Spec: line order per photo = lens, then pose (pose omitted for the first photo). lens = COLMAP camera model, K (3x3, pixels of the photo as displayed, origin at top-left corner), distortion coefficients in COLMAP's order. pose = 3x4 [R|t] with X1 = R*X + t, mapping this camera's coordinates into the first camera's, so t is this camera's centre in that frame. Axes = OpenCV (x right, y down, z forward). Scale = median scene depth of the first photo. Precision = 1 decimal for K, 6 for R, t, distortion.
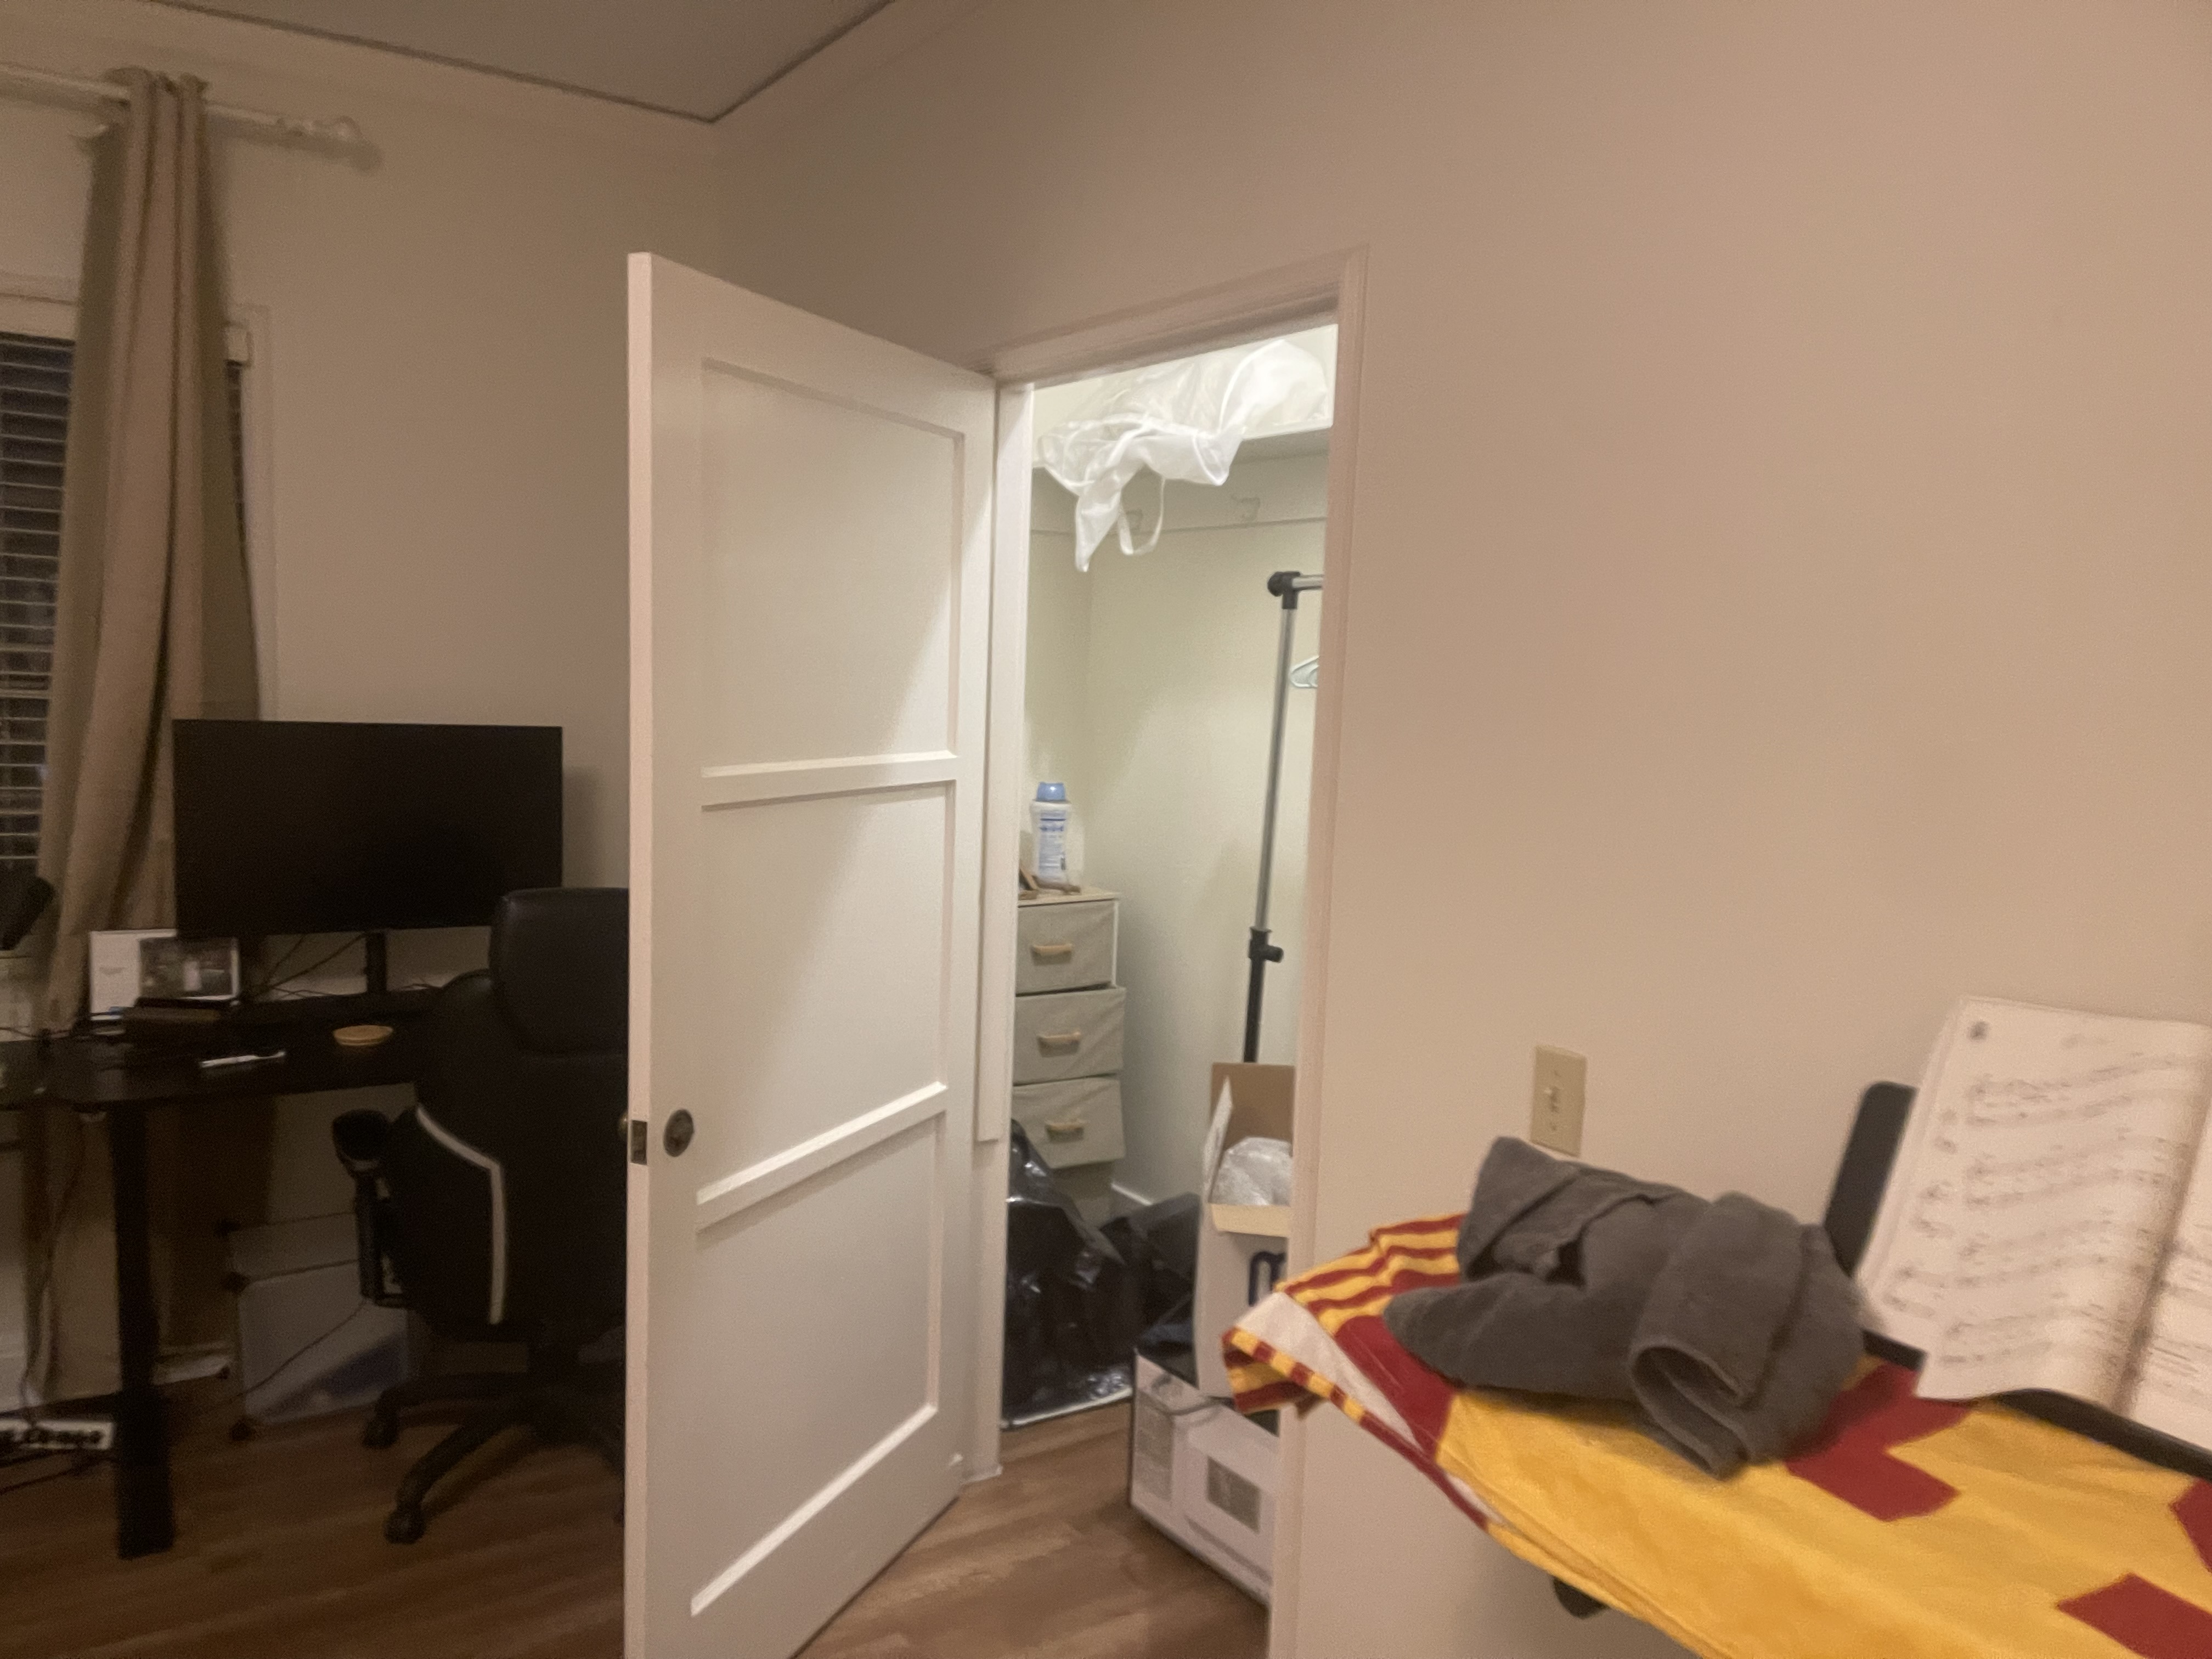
lens RADIAL K [[1663.1, 0, 1106.0], [0, 1663.1, 829.5], [0, 0, 1]] dist [-0.000903, -0.000981]
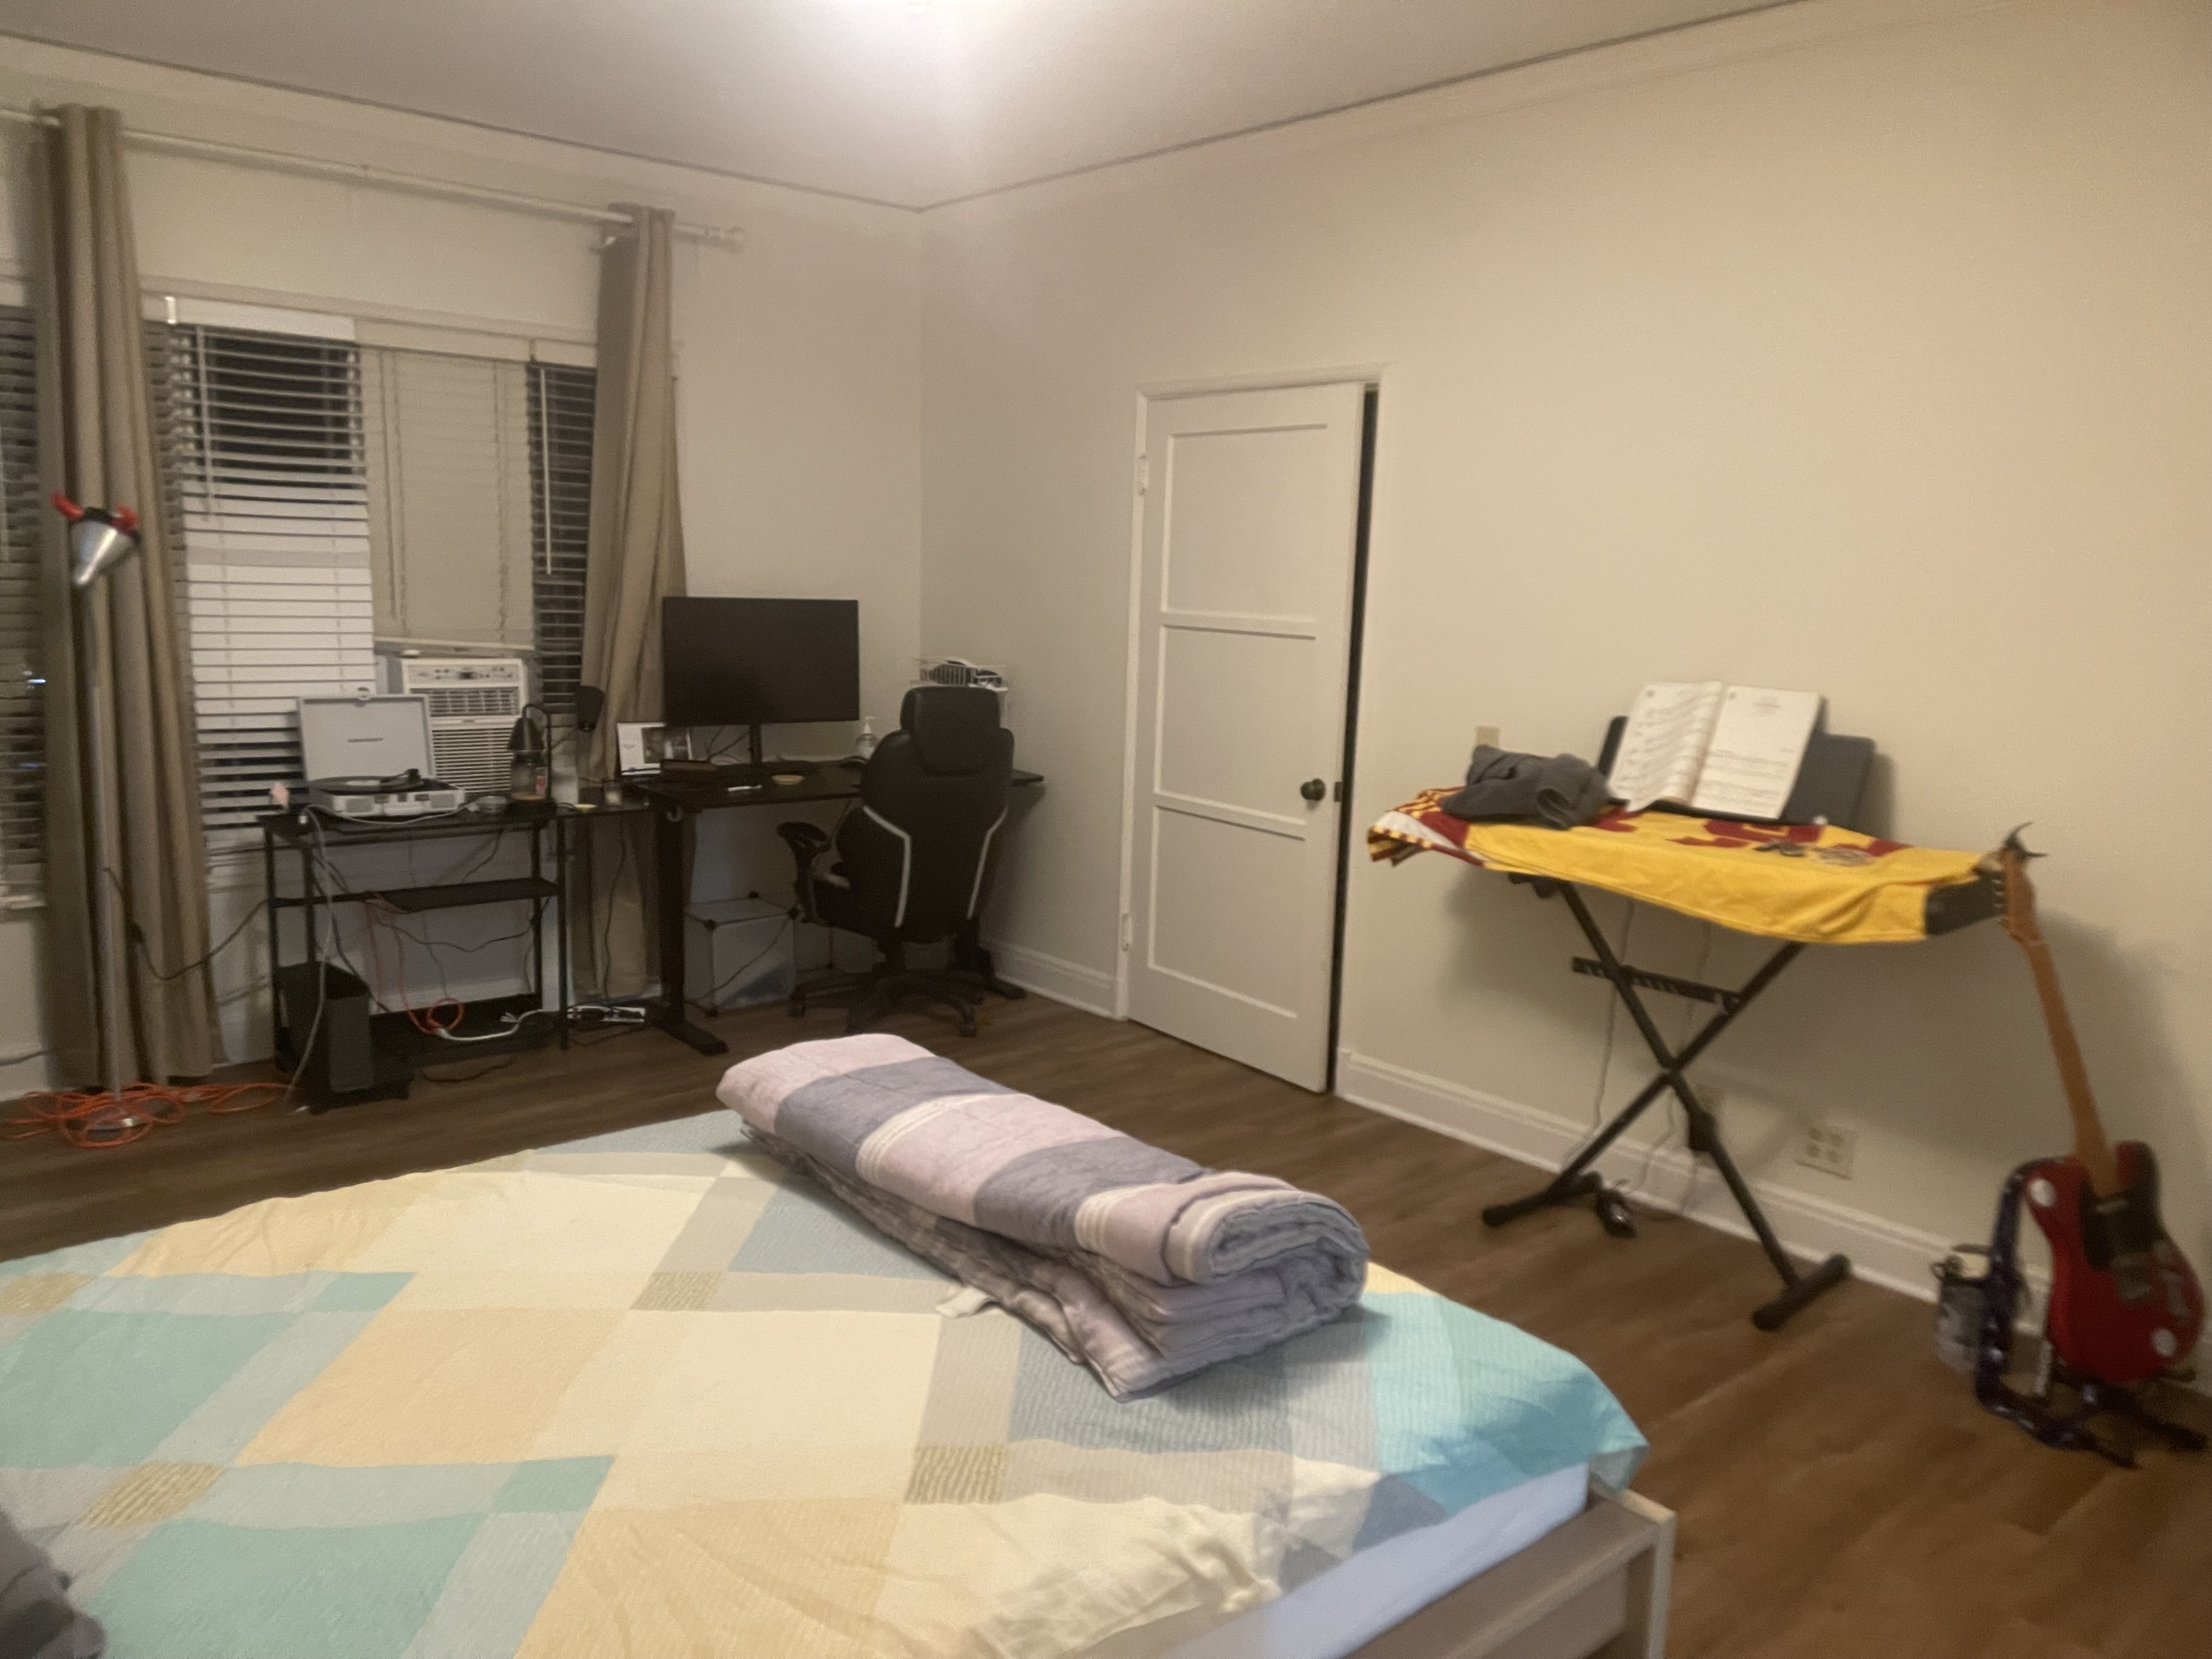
lens RADIAL K [[1641.6, 0, 1098.3], [0, 1641.6, 835.5], [0, 0, 1]] dist [0.077962, -0.079847]
pose [[0.992052, -0.030424, 0.122097, -0.373140], [0.021032, 0.996772, 0.077484, 0.061887], [-0.124060, -0.074300, 0.989489, -0.831920]]
